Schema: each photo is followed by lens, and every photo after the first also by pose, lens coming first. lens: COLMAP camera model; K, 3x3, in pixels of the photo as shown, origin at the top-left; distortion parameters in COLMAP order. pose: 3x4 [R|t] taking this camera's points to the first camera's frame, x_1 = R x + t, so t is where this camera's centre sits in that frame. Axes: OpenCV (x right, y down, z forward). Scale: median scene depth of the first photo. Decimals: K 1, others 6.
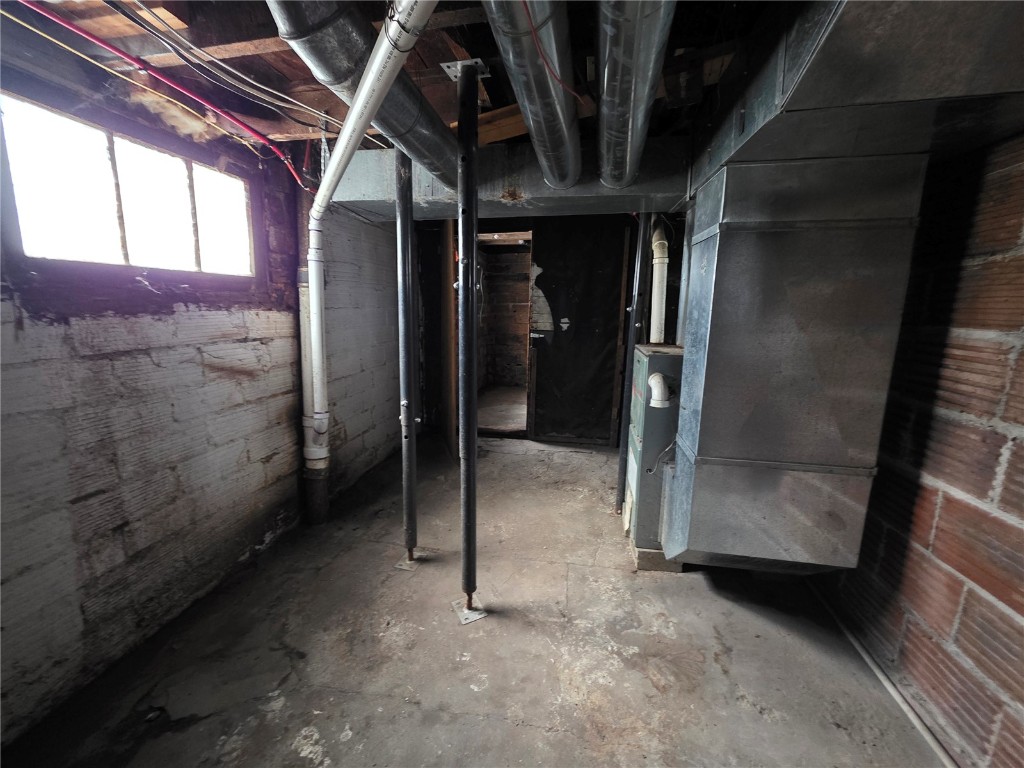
lens RADIAL K [[408.3, 0, 511.9], [0, 408.3, 381.4], [0, 0, 1]] dist [0.001350, 0.000370]
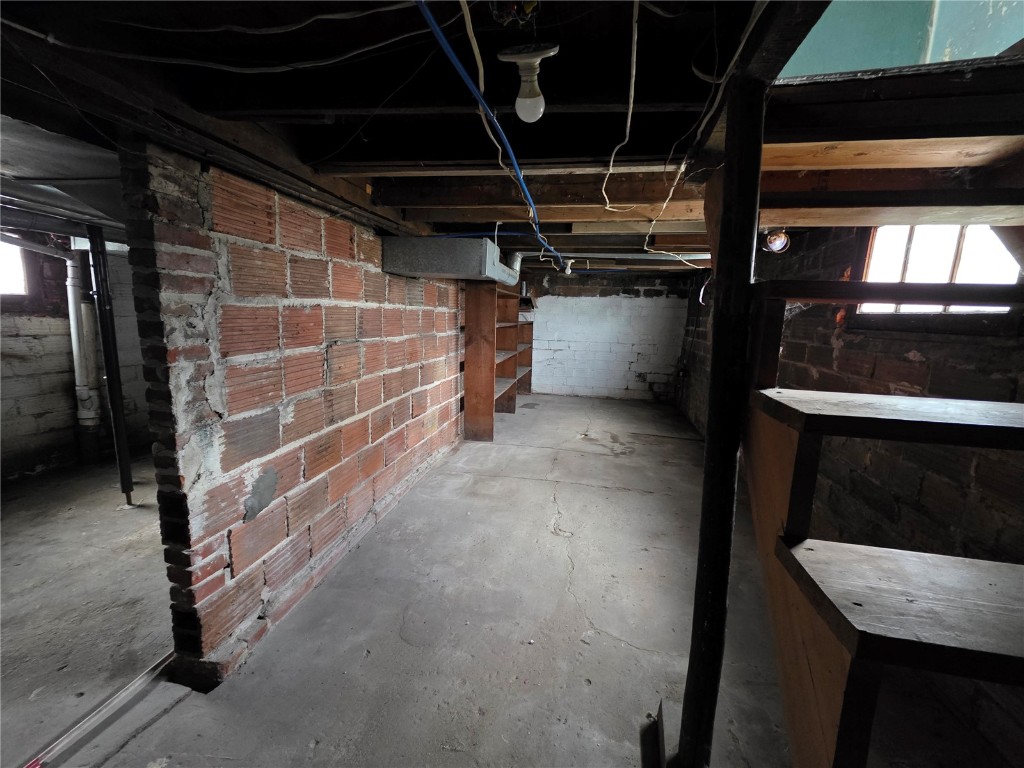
lens RADIAL K [[408.3, 0, 512.5], [0, 408.3, 380.0], [0, 0, 1]] dist [0.001350, 0.000370]
pose [[0.999627, 0.026517, 0.006551, 1.139507], [-0.026371, 0.999423, -0.021413, 0.047105], [-0.007115, 0.021233, 0.999749, -0.527199]]
